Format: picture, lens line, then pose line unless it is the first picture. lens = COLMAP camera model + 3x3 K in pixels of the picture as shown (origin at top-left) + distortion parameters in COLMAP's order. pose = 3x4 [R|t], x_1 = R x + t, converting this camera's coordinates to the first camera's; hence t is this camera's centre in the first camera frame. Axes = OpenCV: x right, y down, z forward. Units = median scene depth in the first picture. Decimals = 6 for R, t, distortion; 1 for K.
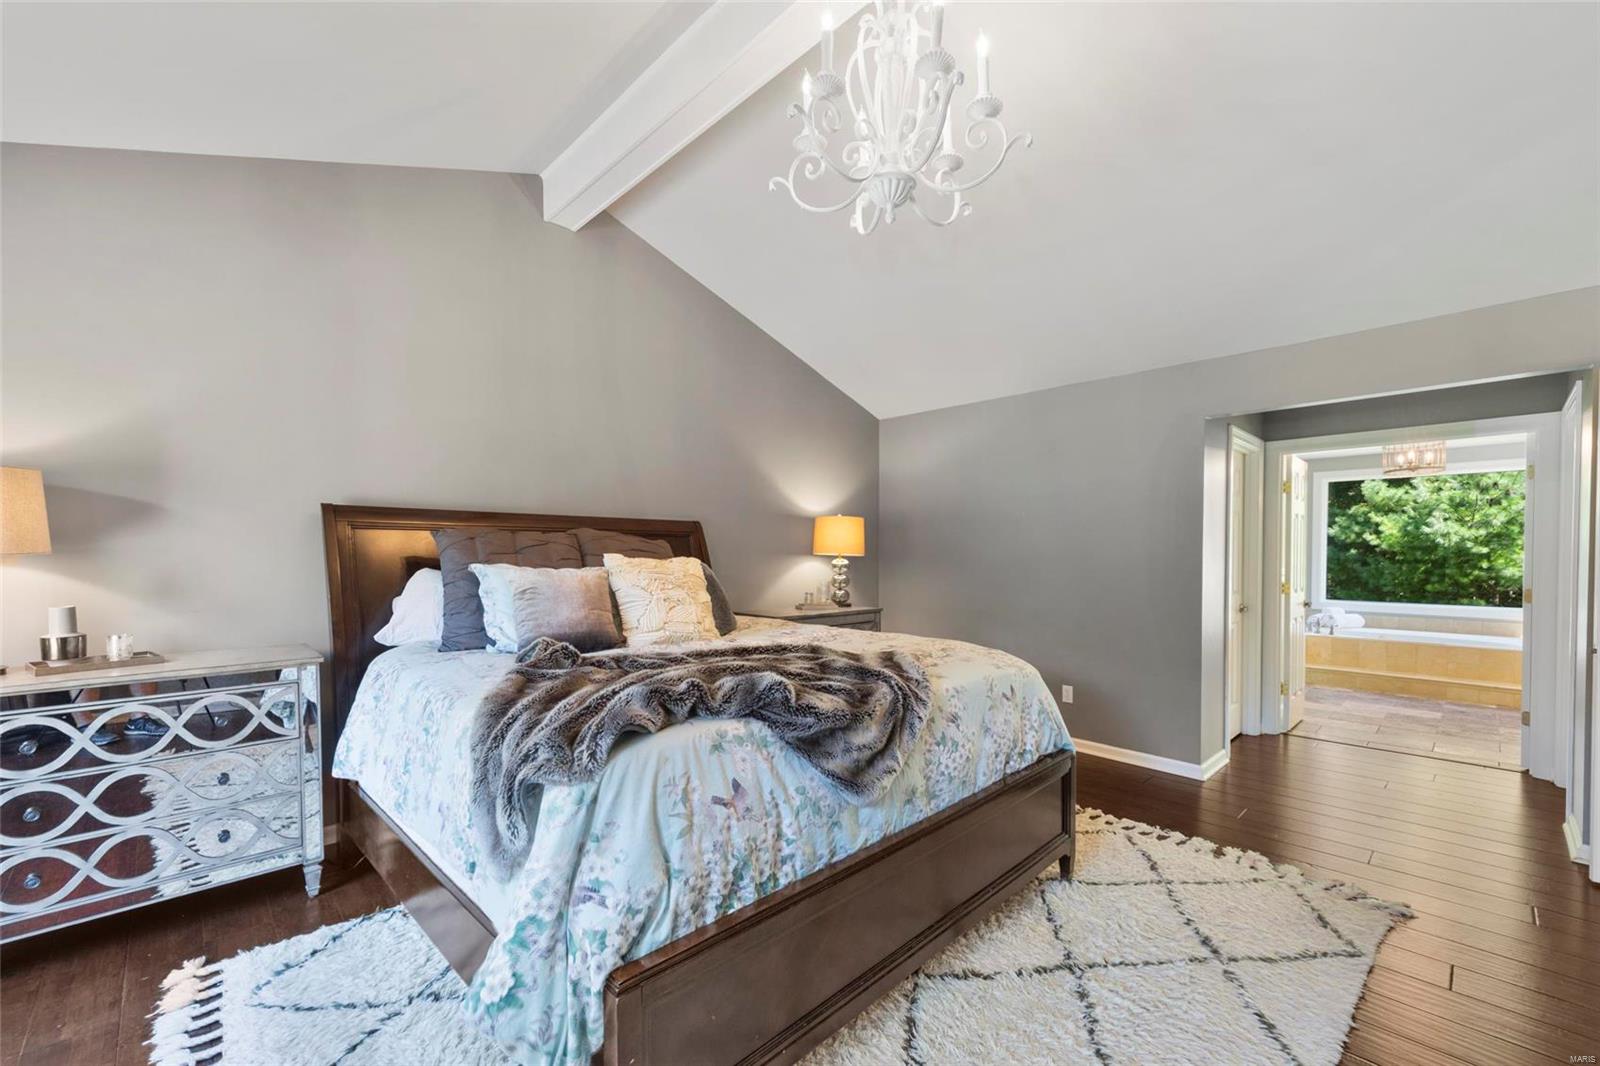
lens RADIAL K [[650.6, 0, 804.6], [0, 650.6, 561.2], [0, 0, 1]] dist [0.001316, 0.000313]
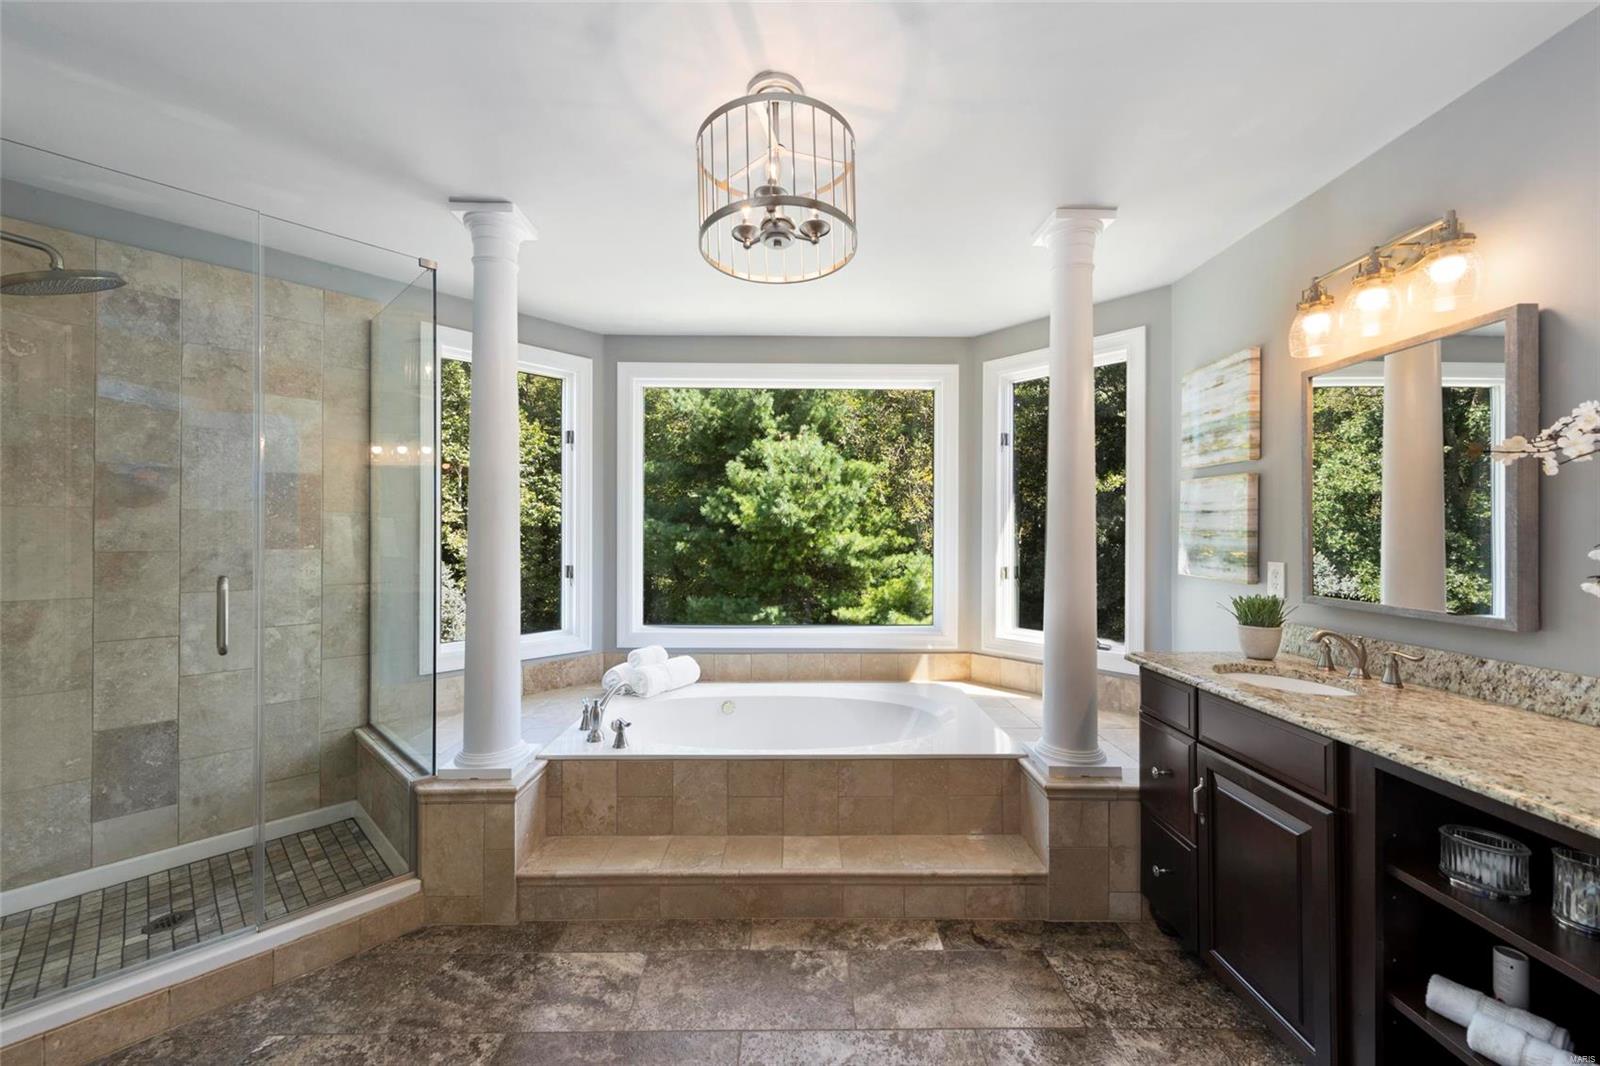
lens RADIAL K [[650.6, 0, 800.0], [0, 650.6, 533.1], [0, 0, 1]] dist [0.001316, 0.000313]
pose [[0.690005, 0.003148, 0.723797, 0.234964], [0.004901, 0.999947, -0.009021, -0.003128], [-0.723788, 0.009772, 0.689954, 0.256524]]
